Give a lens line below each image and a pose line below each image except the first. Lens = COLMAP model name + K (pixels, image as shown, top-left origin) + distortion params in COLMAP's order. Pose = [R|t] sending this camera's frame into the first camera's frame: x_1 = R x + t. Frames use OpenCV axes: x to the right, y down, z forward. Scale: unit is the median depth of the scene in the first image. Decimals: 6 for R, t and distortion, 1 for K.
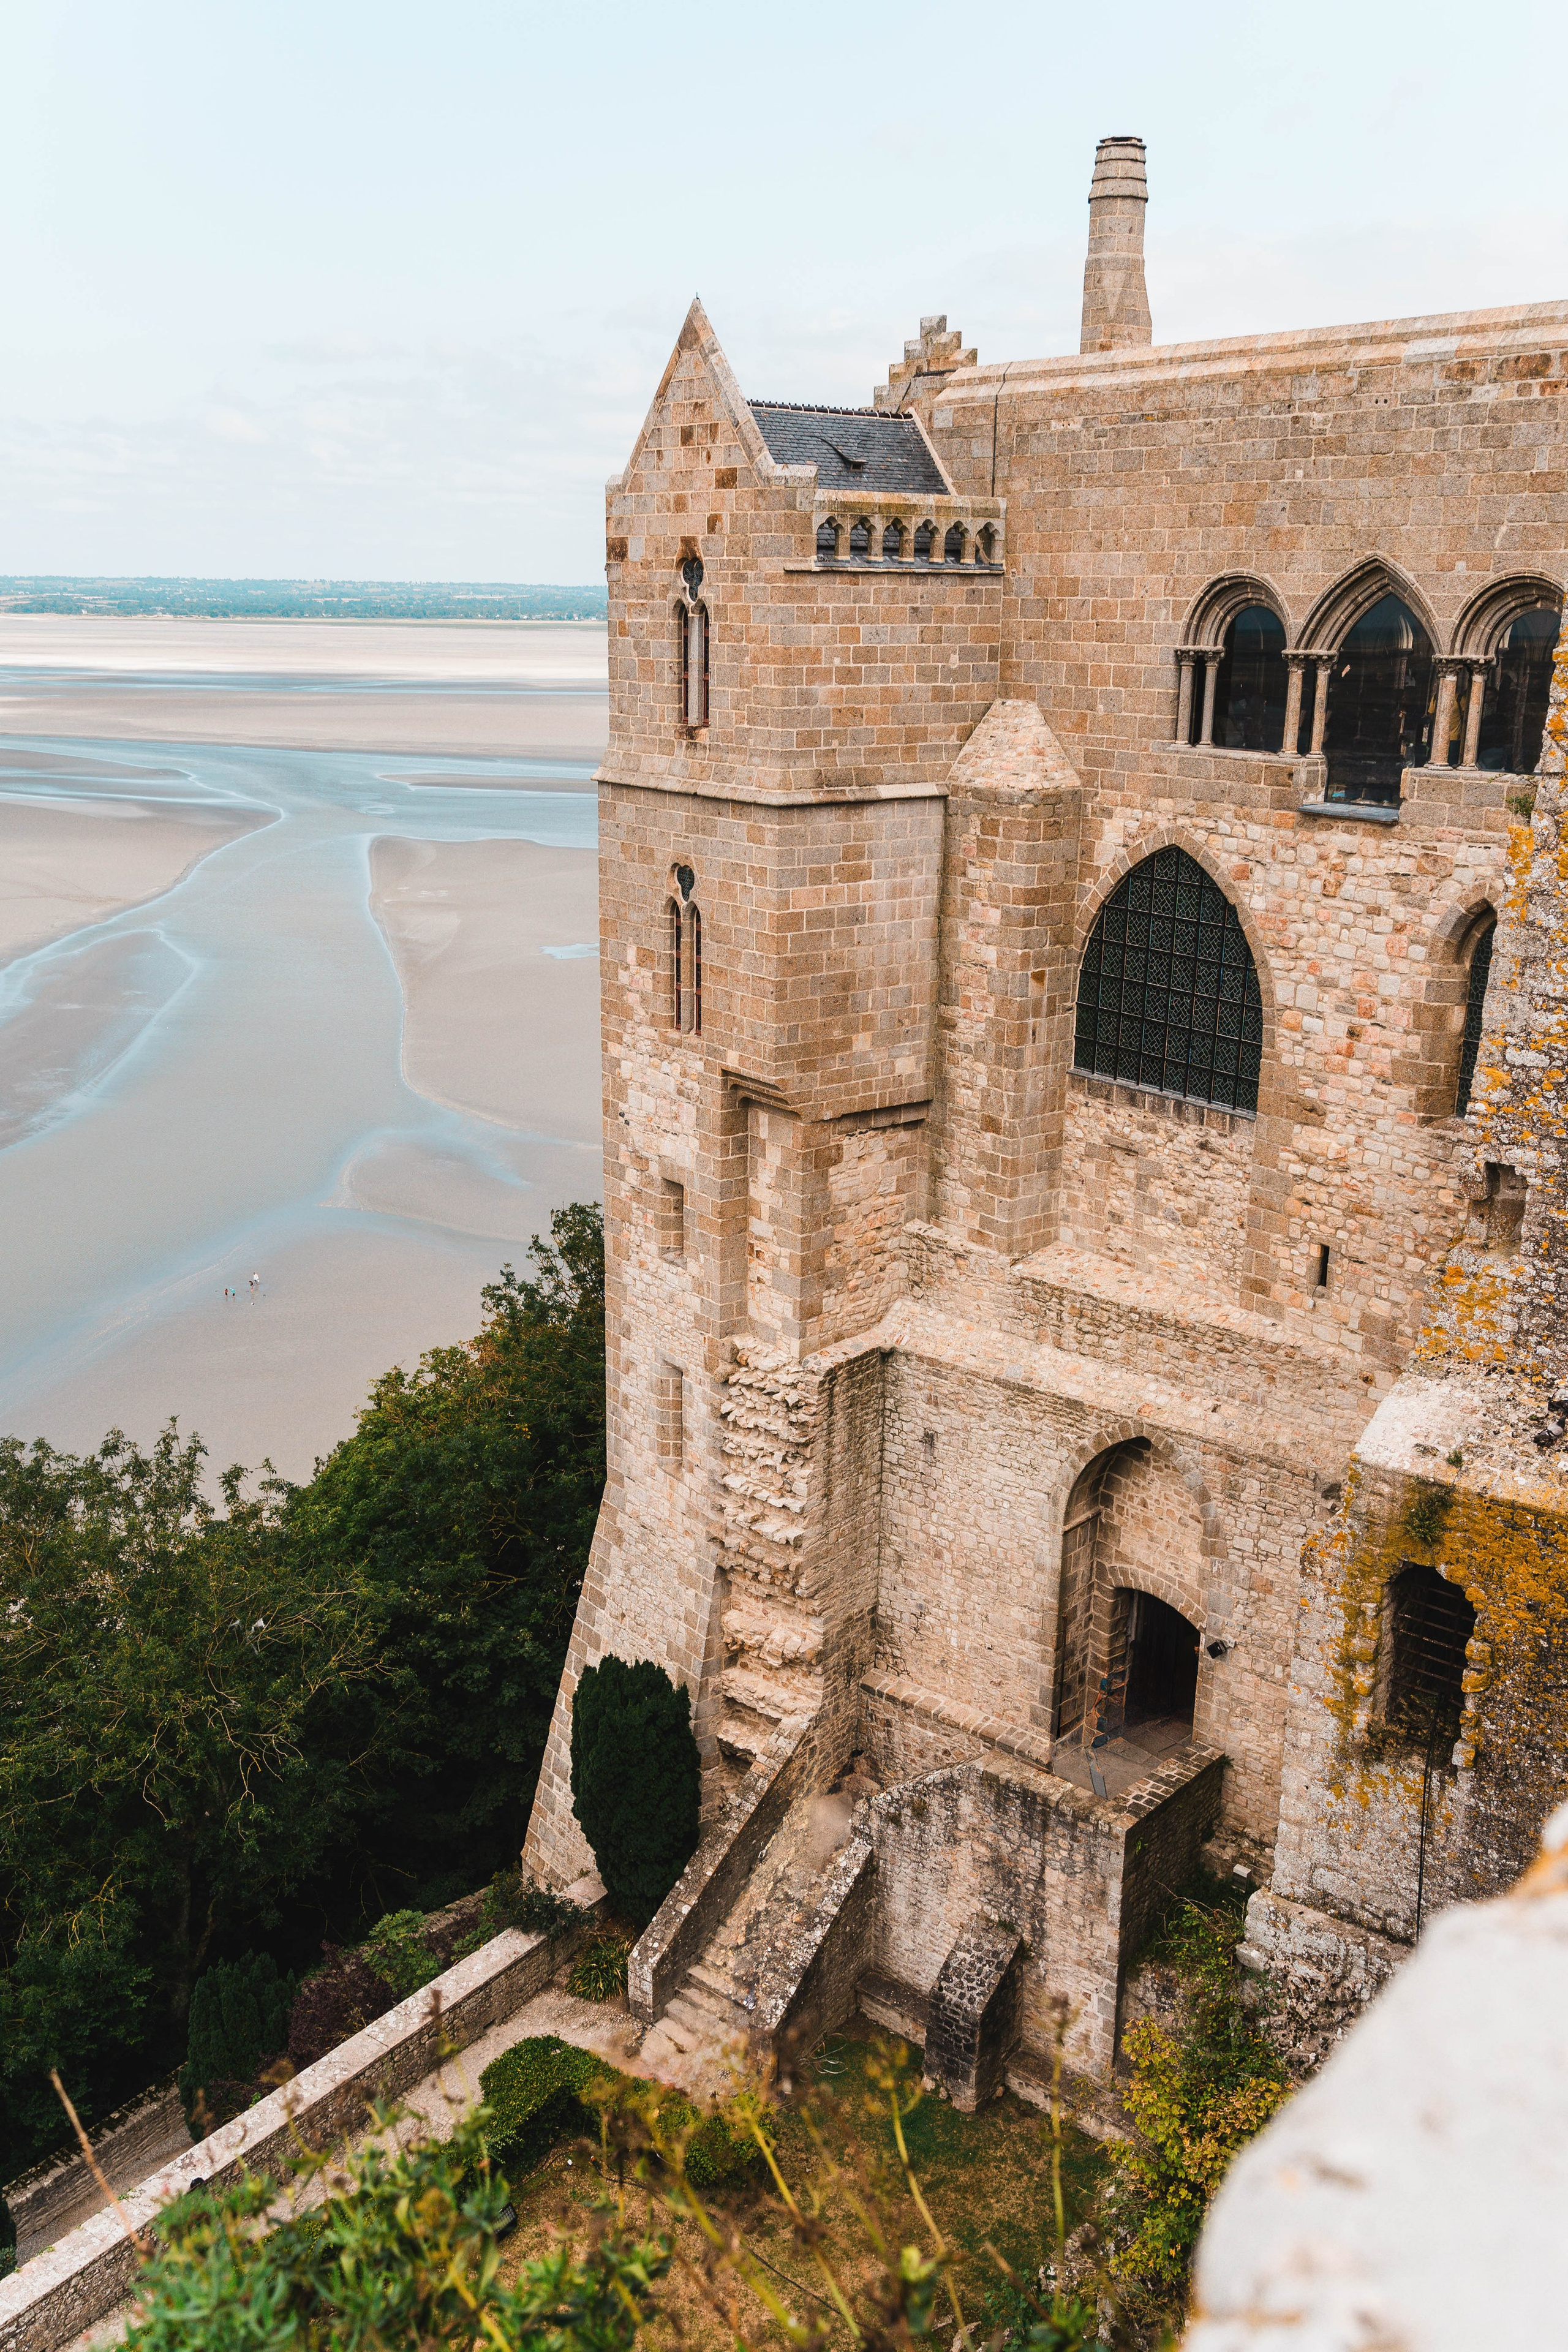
lens RADIAL K [[1864.9, 0, 784.7], [0, 1864.9, 1183.9], [0, 0, 1]] dist [0.001710, 0.001024]
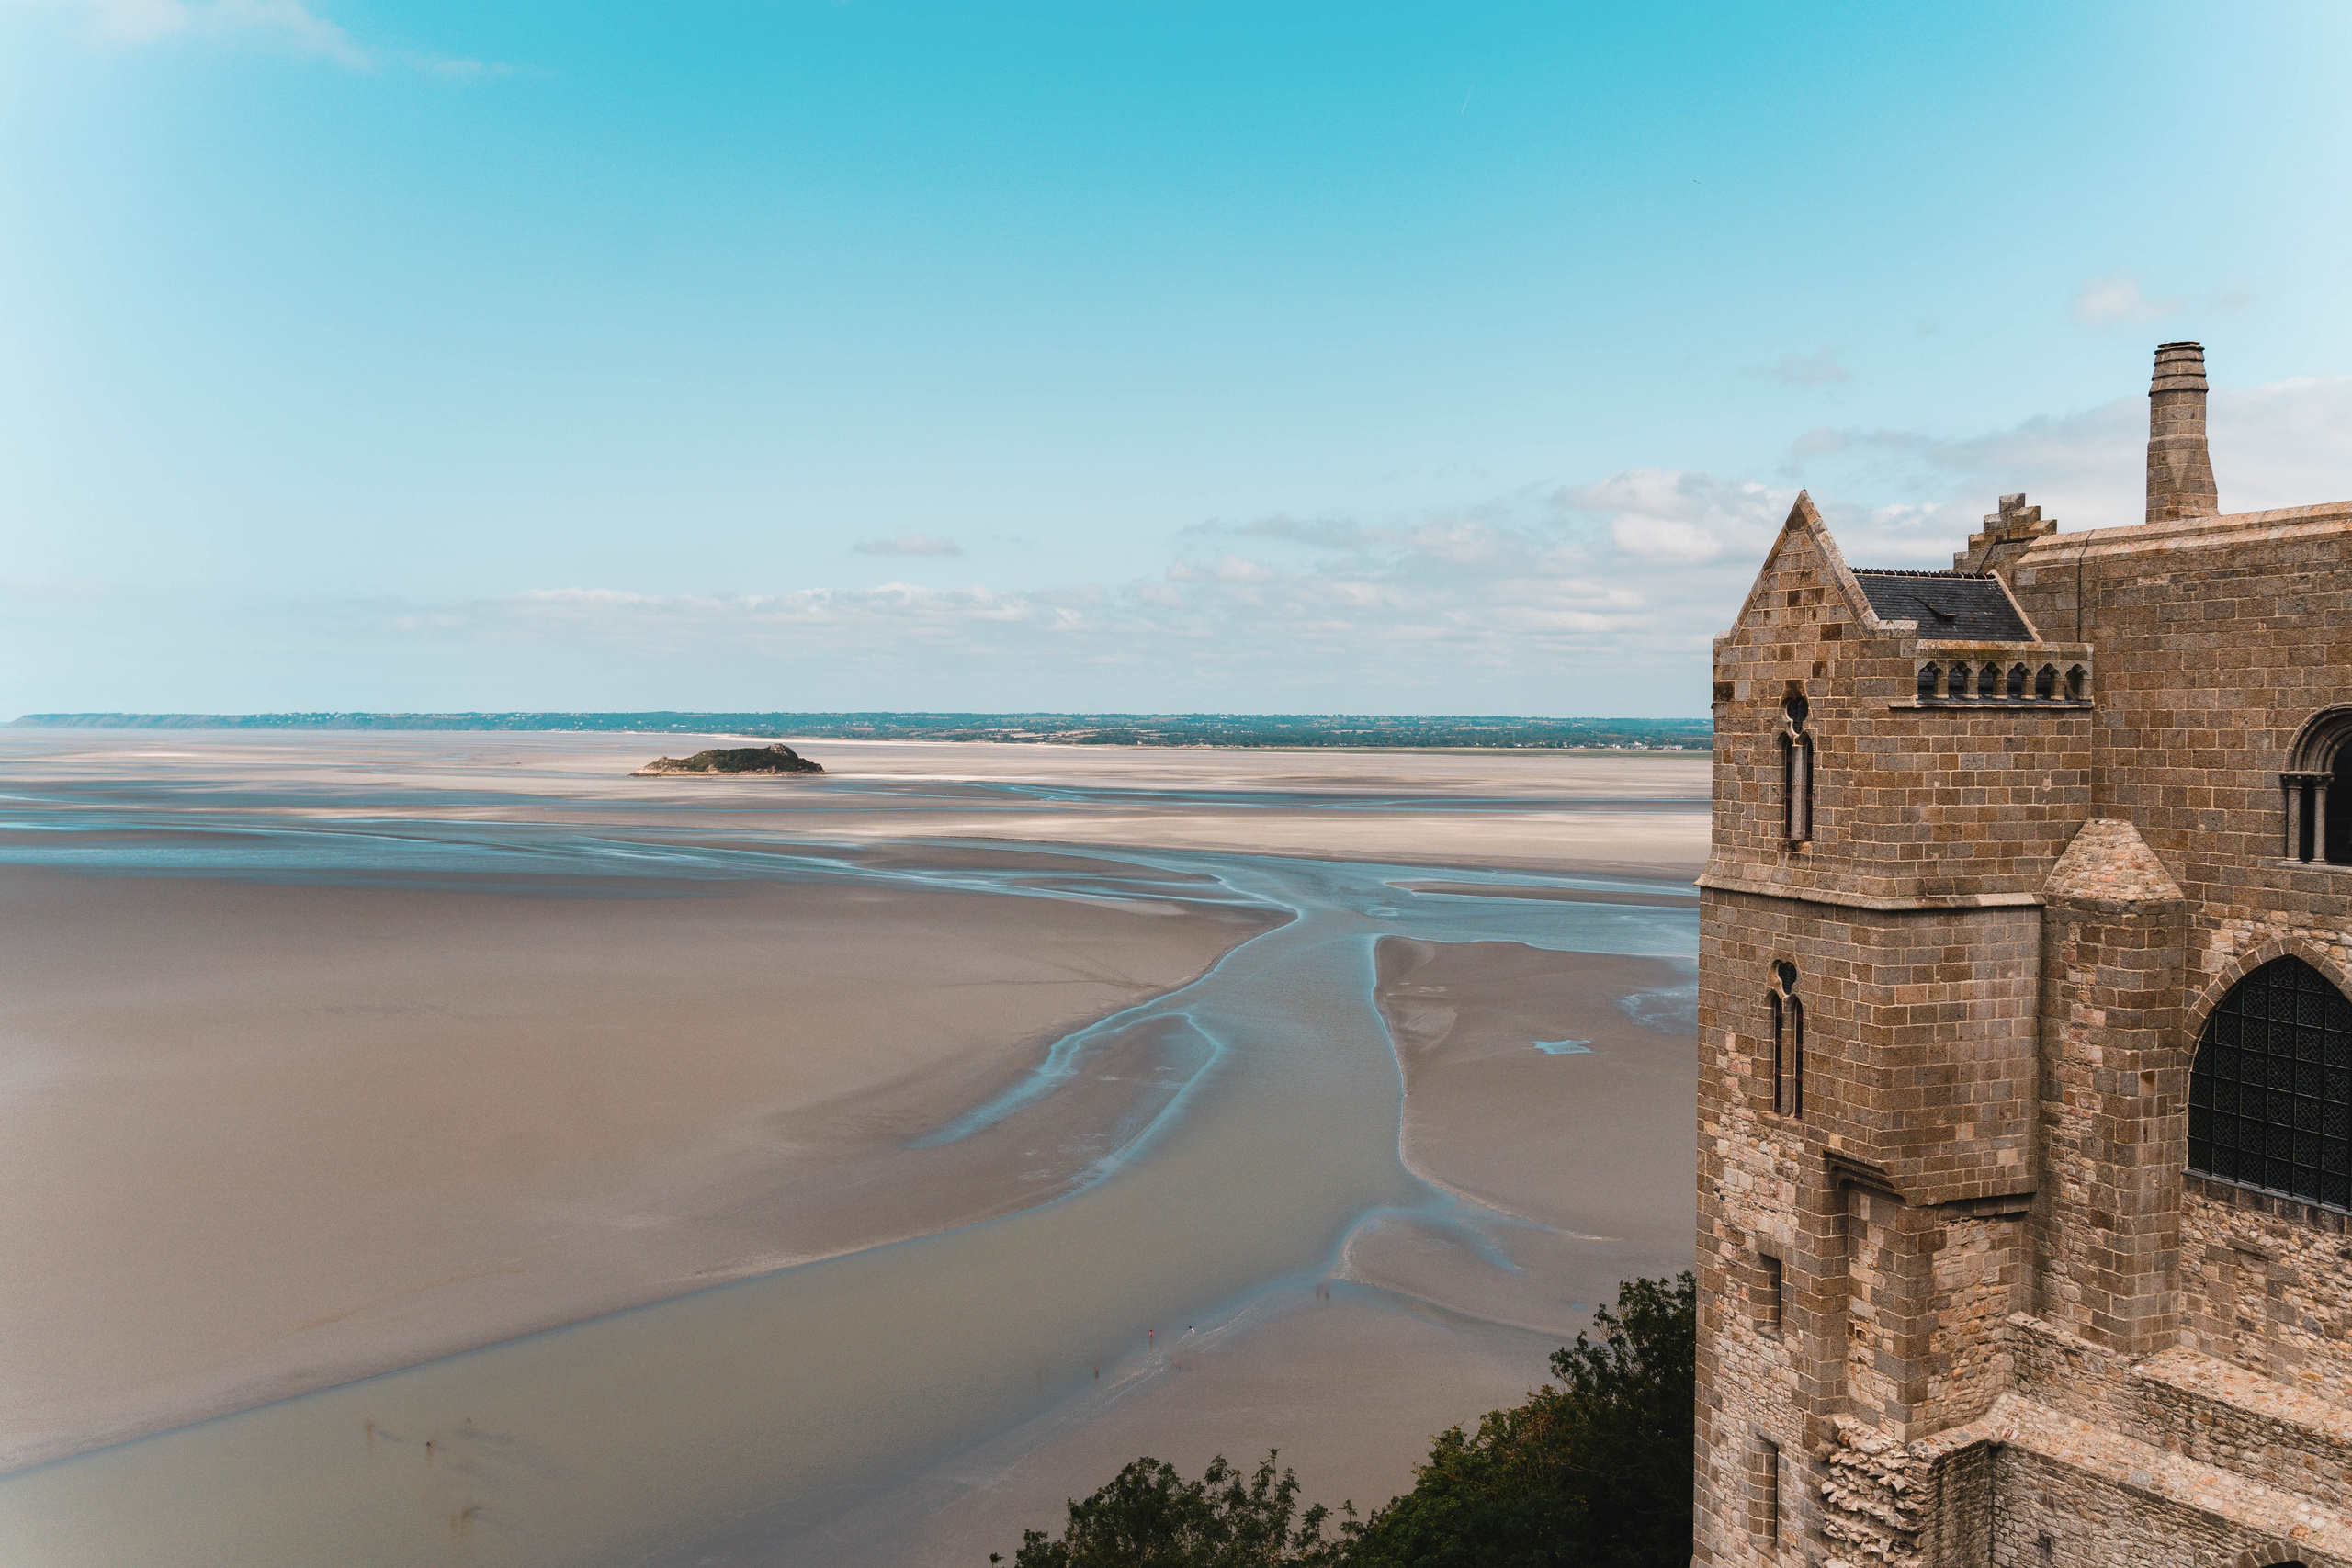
lens RADIAL K [[1864.7, 0, 1104.2], [0, 1864.7, 807.2], [0, 0, 1]] dist [0.001710, 0.001024]
pose [[0.965179, 0.004814, -0.261544, -0.151423], [-0.071963, 0.966140, -0.247779, 0.042390], [0.251496, 0.257973, 0.932845, -0.152601]]
